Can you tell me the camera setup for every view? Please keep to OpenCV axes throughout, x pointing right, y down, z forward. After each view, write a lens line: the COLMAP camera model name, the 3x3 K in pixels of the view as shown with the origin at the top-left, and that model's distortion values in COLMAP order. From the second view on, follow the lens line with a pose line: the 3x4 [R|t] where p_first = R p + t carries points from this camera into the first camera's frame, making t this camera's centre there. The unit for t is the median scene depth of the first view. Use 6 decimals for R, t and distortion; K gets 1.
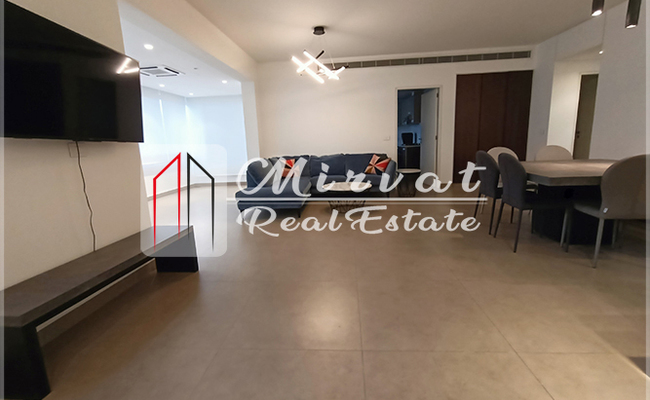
lens RADIAL K [[296.0, 0, 323.1], [0, 296.0, 199.6], [0, 0, 1]] dist [0.004900, 0.000571]
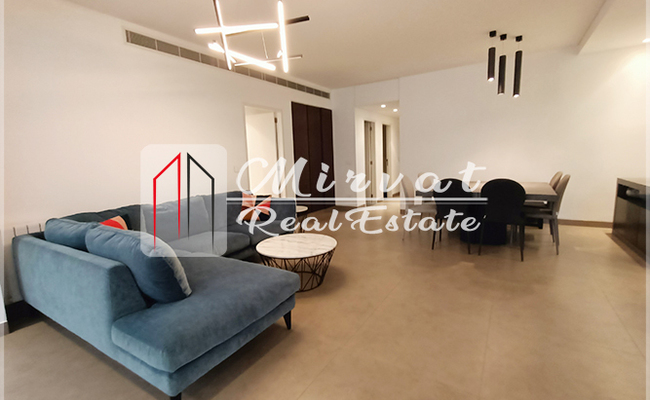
lens RADIAL K [[296.0, 0, 323.8], [0, 296.0, 201.0], [0, 0, 1]] dist [0.004900, 0.000571]
pose [[0.470497, -0.104899, 0.876144, -0.434566], [0.189983, 0.981665, 0.015510, -0.133918], [-0.861707, 0.159155, 0.481799, 0.634903]]
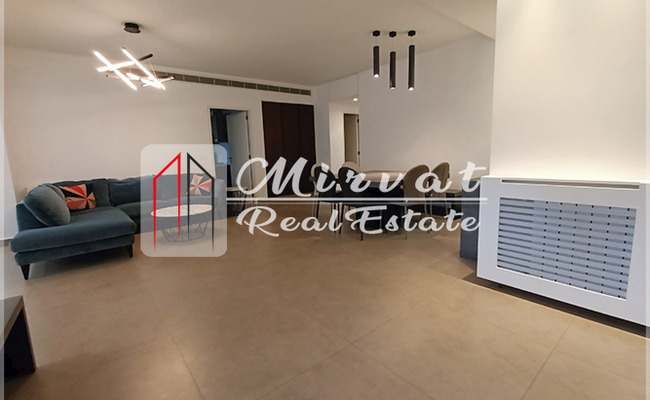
lens RADIAL K [[296.0, 0, 325.3], [0, 296.0, 202.0], [0, 0, 1]] dist [0.004900, 0.000571]
pose [[0.726561, -0.101555, 0.679556, -0.215609], [0.140850, 0.990027, -0.002640, -0.008548], [-0.672511, 0.097634, 0.733619, 0.068277]]
